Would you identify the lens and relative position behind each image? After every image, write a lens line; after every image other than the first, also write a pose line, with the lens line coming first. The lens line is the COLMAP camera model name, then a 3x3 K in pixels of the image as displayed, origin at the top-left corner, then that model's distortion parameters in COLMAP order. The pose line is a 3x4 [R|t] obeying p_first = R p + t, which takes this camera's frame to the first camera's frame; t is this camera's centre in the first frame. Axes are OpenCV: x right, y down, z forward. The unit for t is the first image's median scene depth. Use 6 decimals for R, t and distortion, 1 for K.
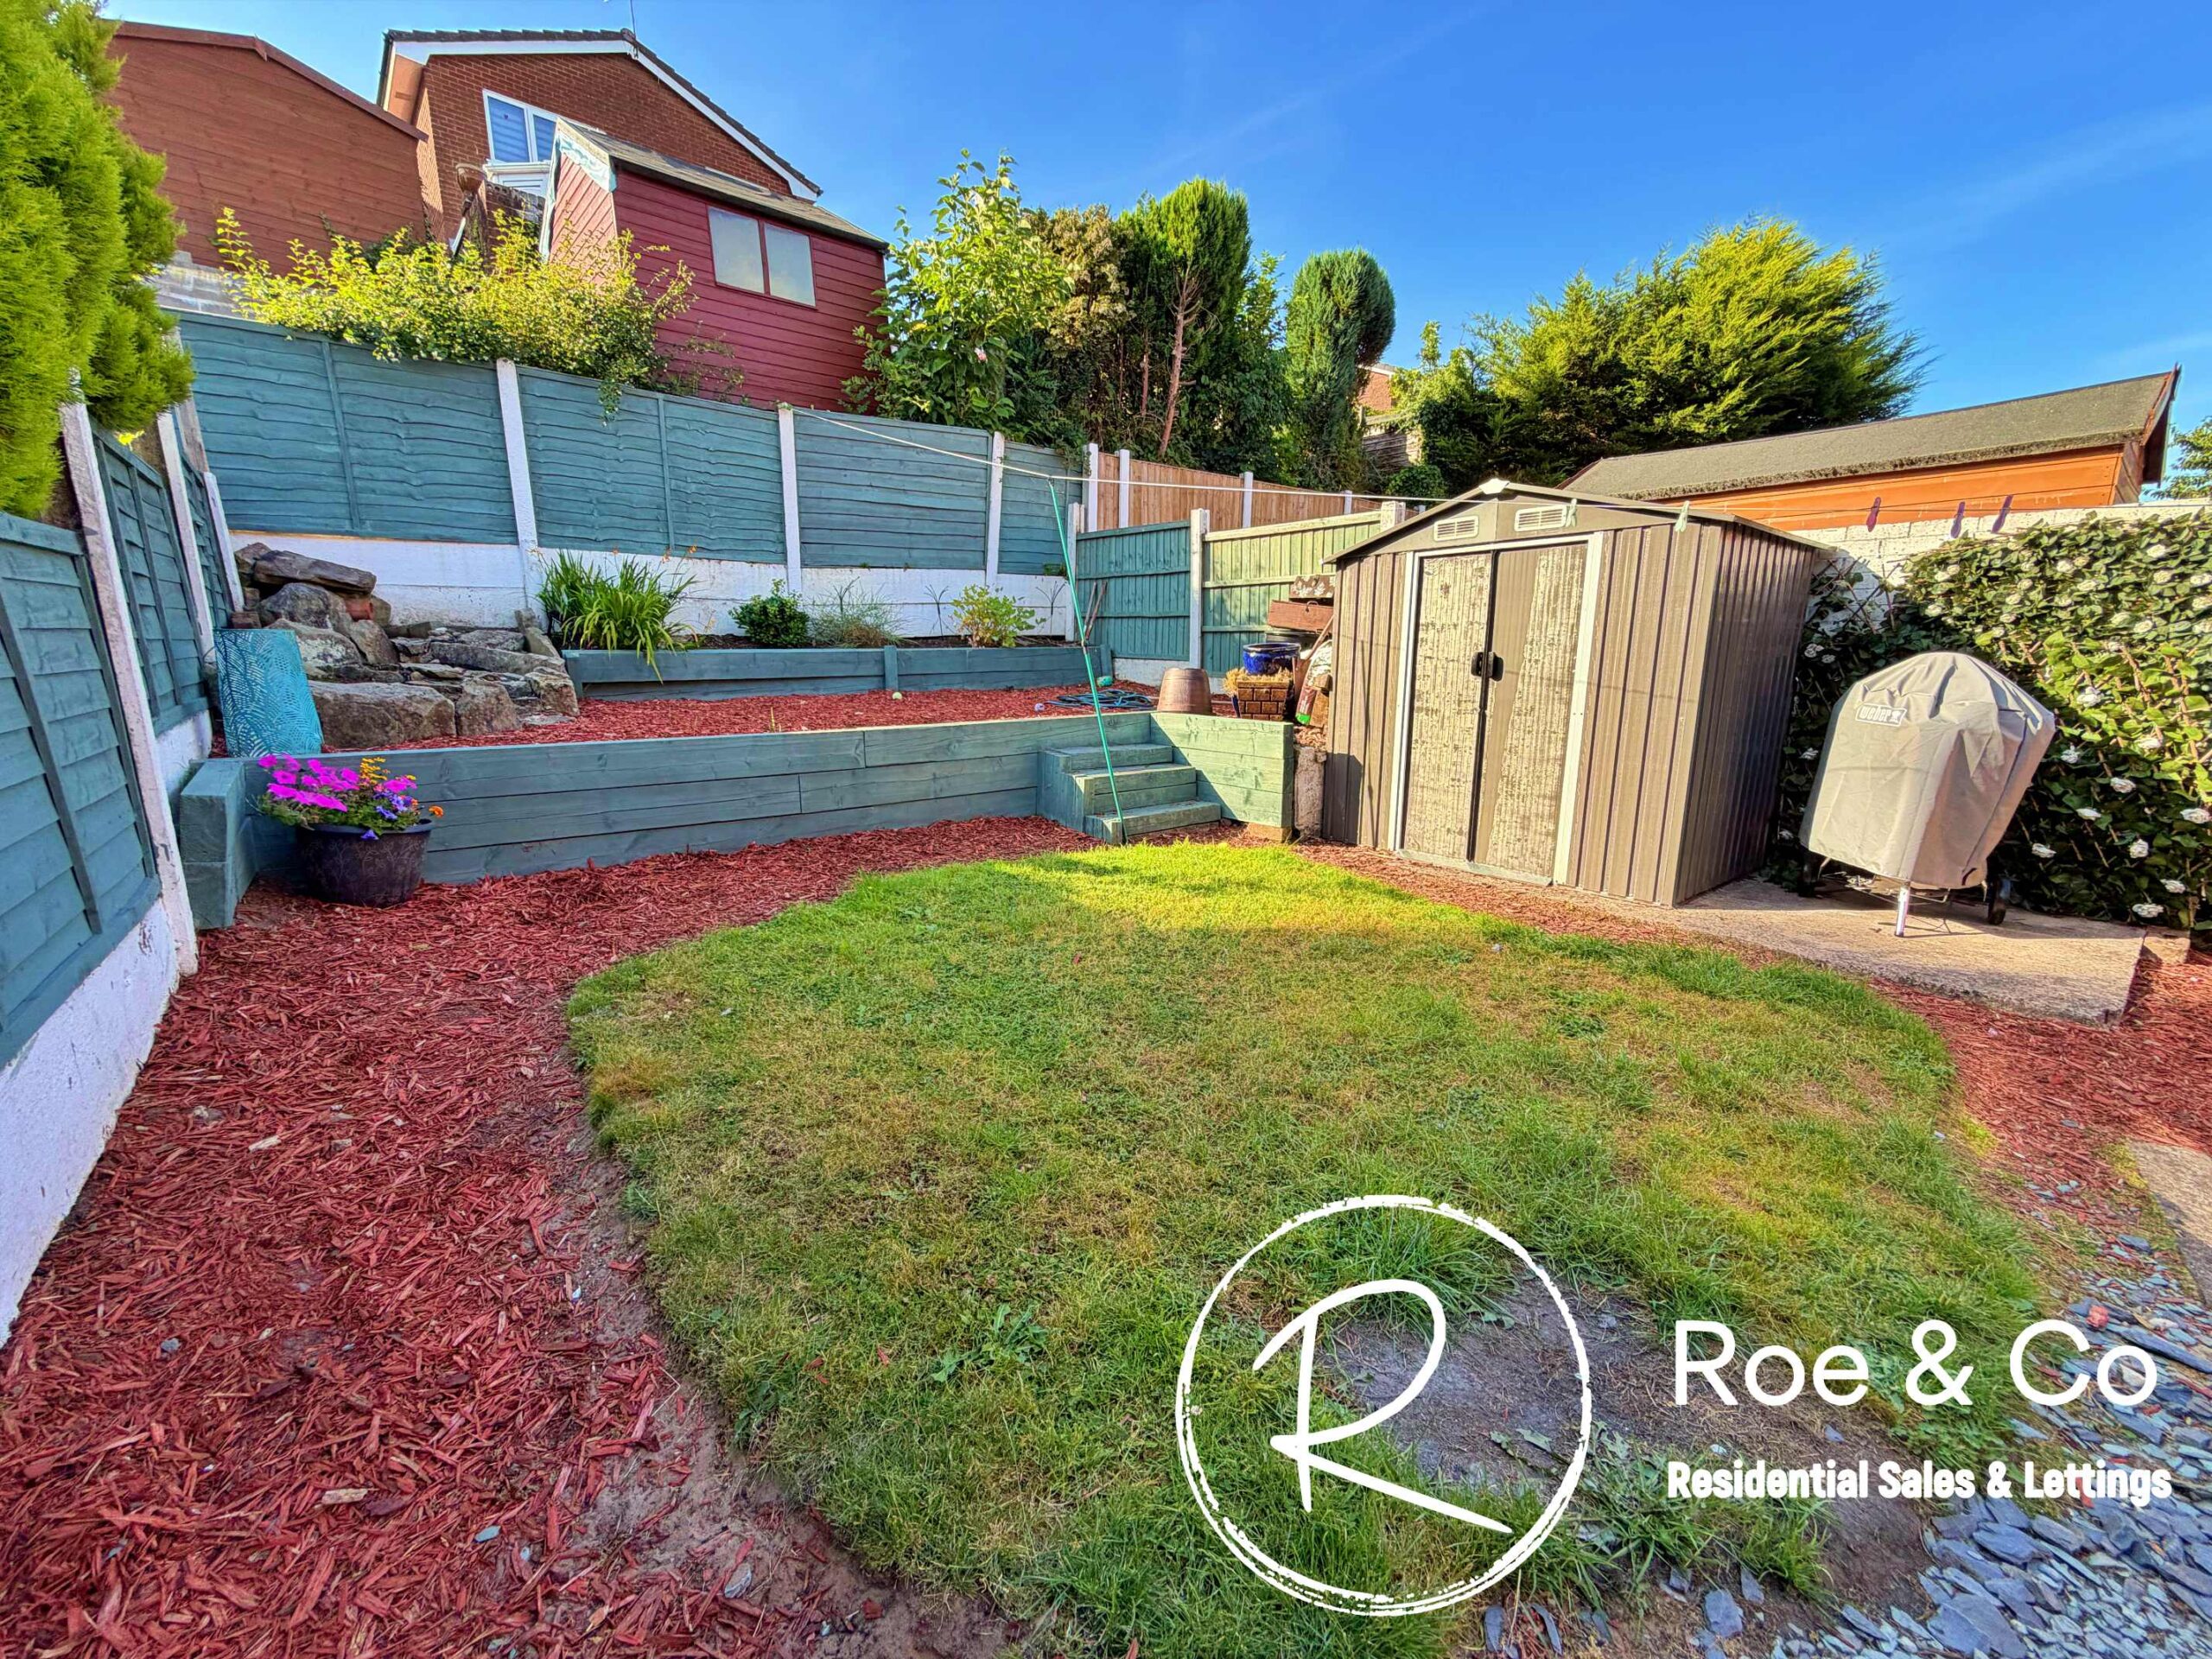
lens RADIAL K [[878.4, 0, 1102.4], [0, 878.4, 828.2], [0, 0, 1]] dist [-0.000673, -0.000234]
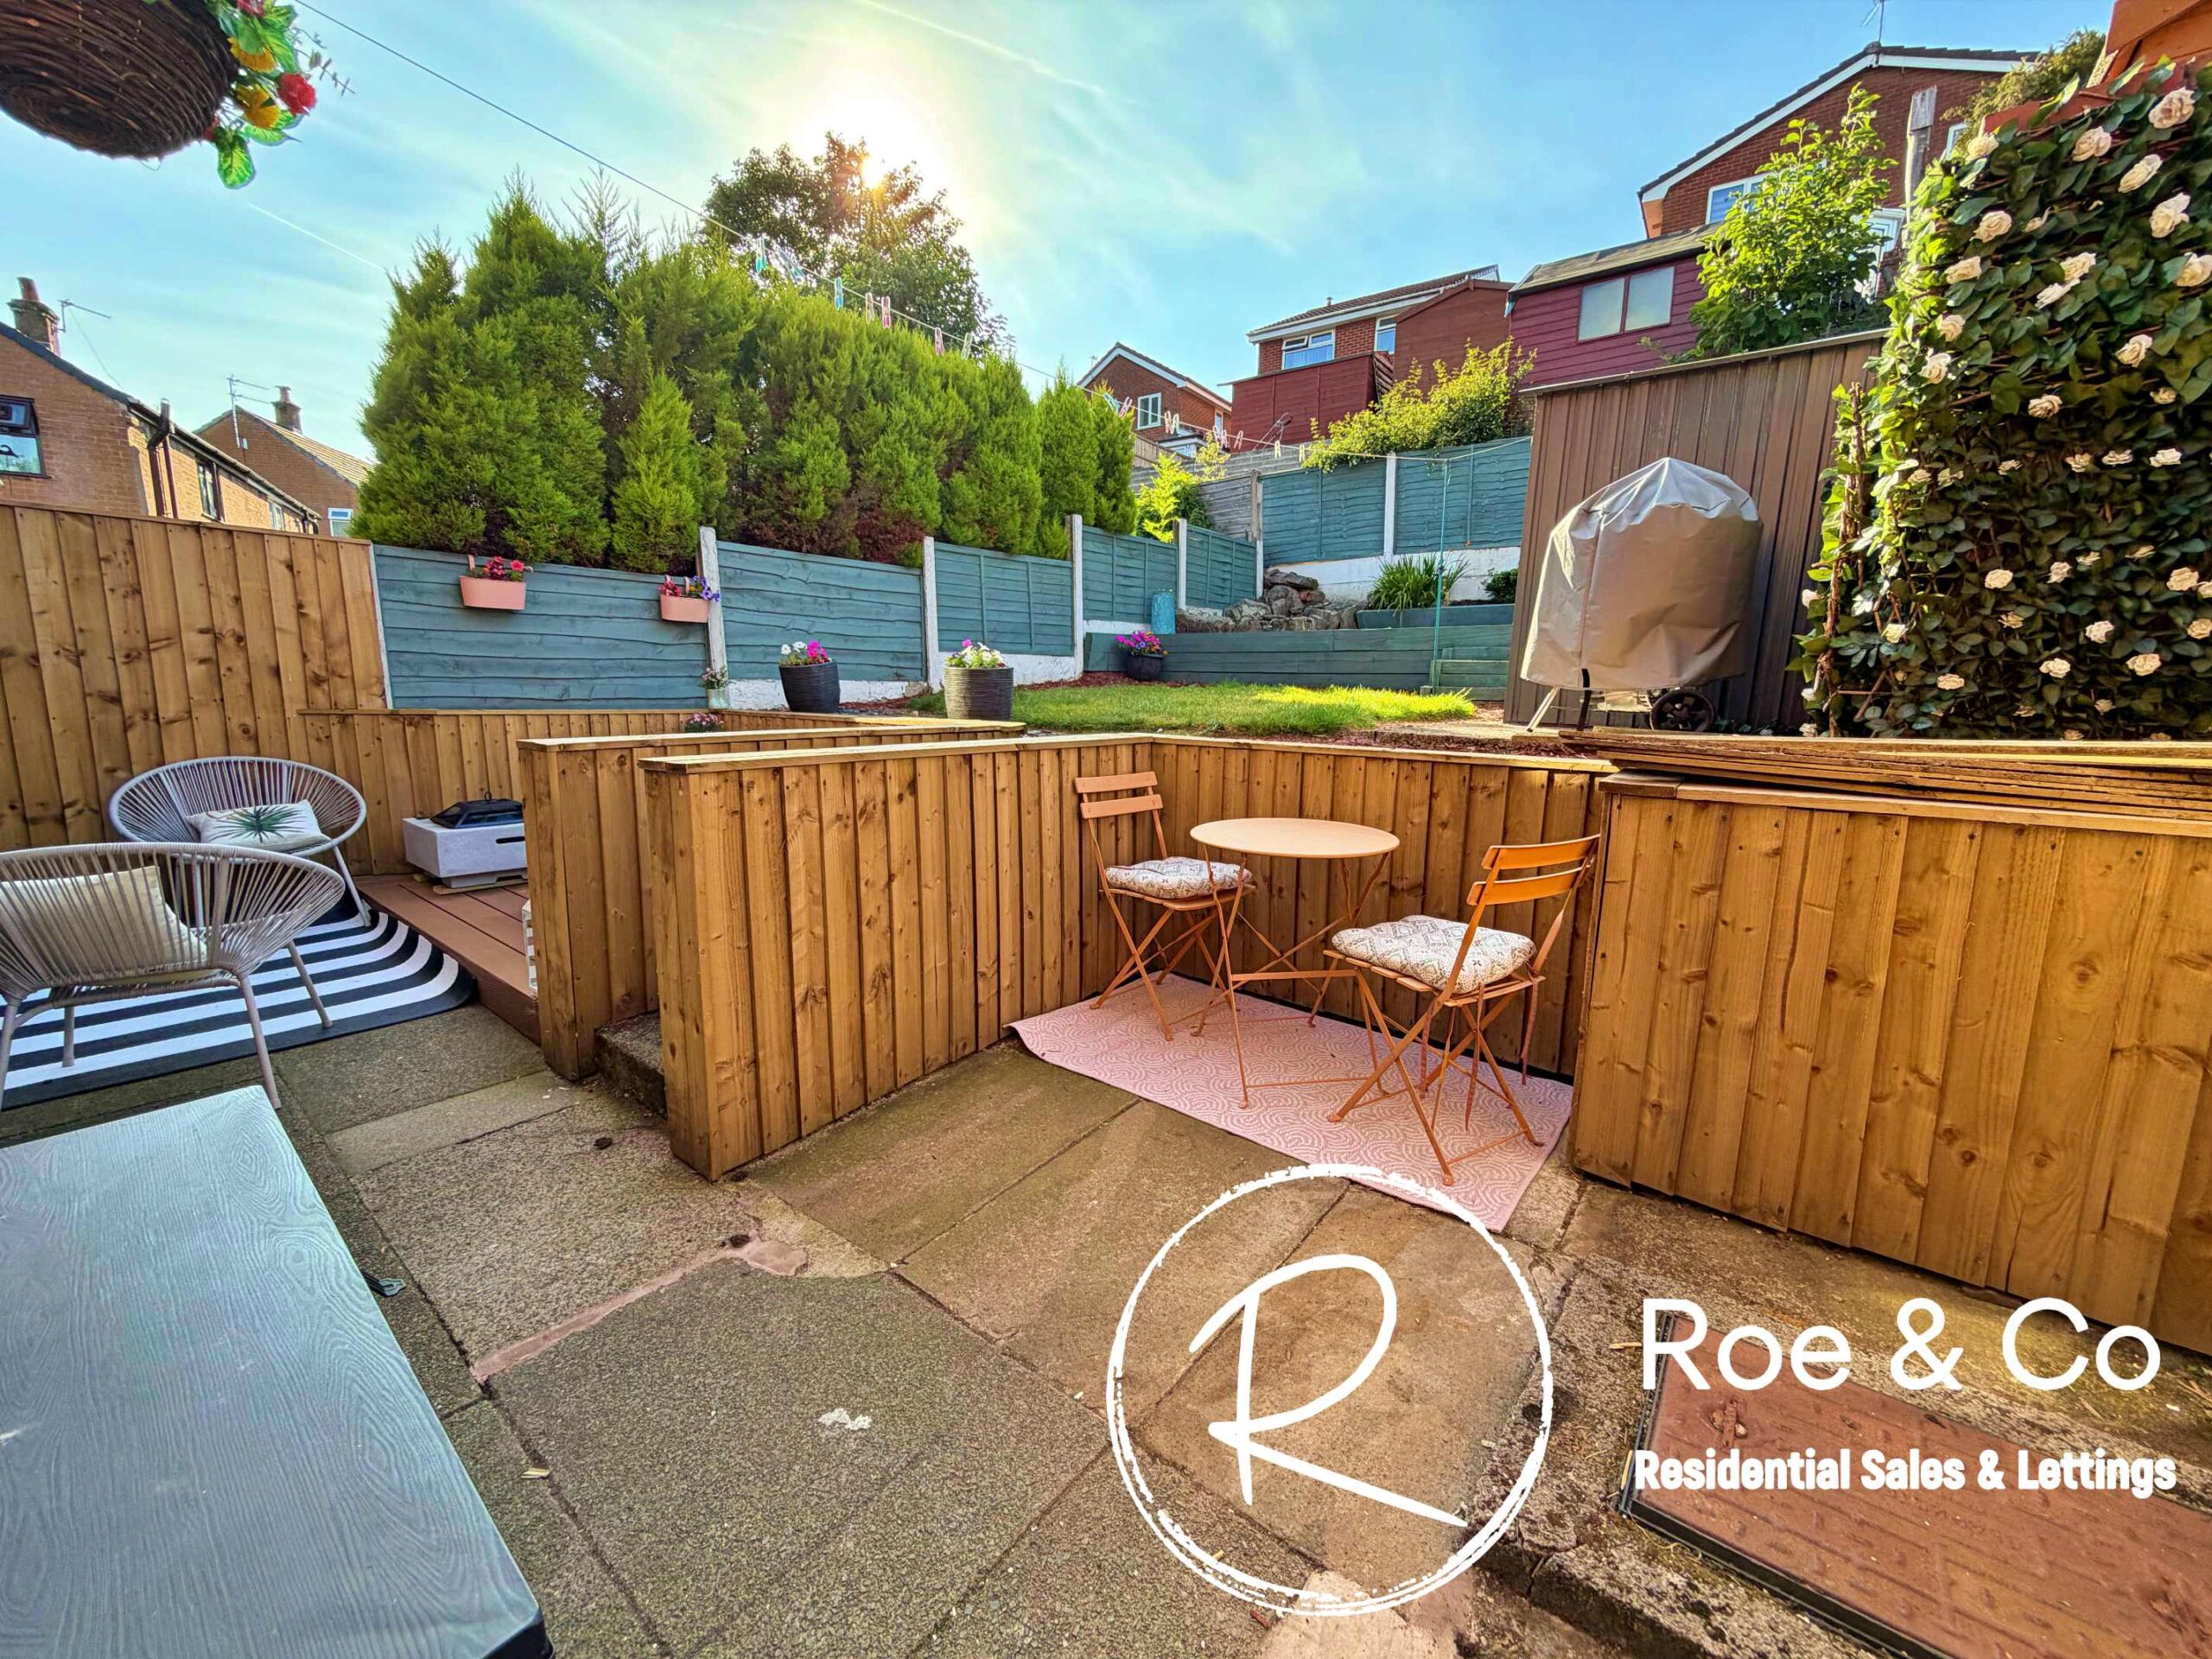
lens RADIAL K [[878.4, 0, 1102.4], [0, 878.4, 828.2], [0, 0, 1]] dist [-0.000673, -0.000234]
pose [[0.210193, 0.163482, -0.963894, 0.871192], [-0.208382, 0.970756, 0.119205, 0.102177], [0.955194, 0.175802, 0.238113, 0.112776]]
